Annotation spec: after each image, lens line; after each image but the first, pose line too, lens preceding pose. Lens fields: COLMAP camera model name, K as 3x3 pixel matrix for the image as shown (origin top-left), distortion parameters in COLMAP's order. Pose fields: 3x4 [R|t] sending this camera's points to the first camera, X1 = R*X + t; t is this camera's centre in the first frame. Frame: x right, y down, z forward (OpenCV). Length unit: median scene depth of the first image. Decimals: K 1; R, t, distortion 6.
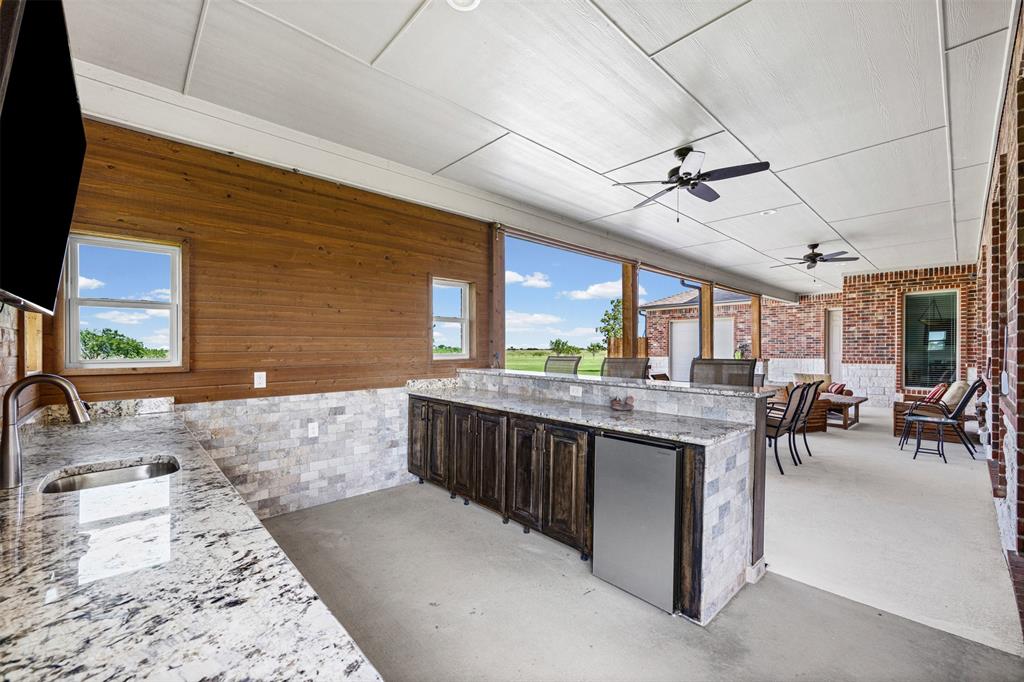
lens RADIAL K [[413.8, 0, 512.3], [0, 413.8, 347.2], [0, 0, 1]] dist [0.000544, 0.000019]
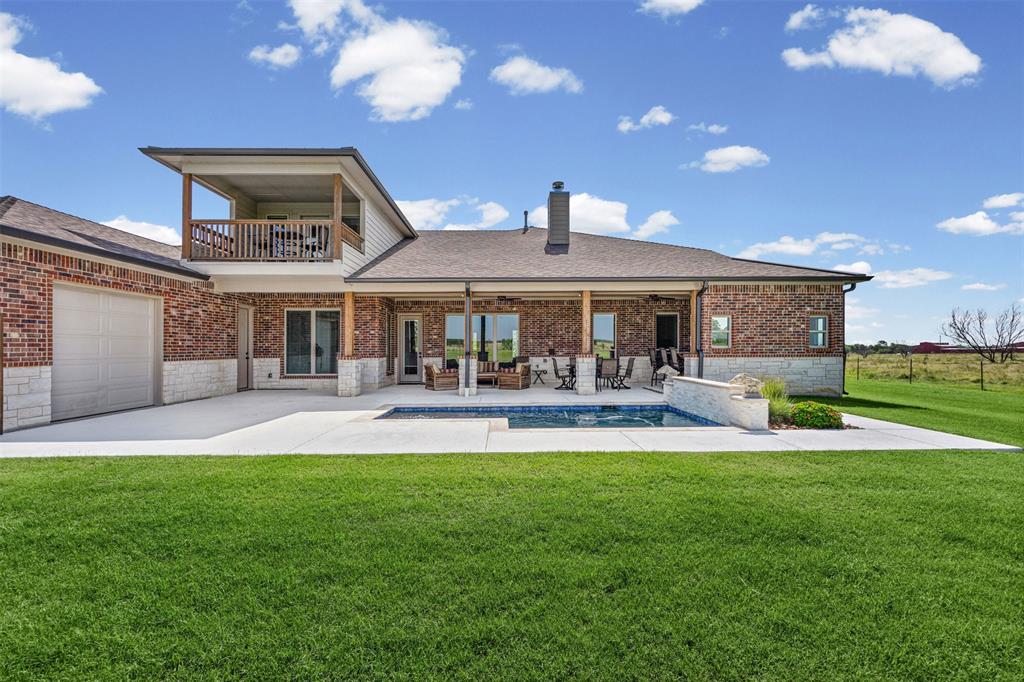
lens RADIAL K [[413.8, 0, 510.8], [0, 413.8, 346.9], [0, 0, 1]] dist [0.000544, 0.000019]
pose [[-0.747571, 0.001415, 0.664181, -0.277905], [-0.005764, 0.999946, -0.008618, 0.006124], [-0.664157, -0.010271, -0.747522, 1.123592]]
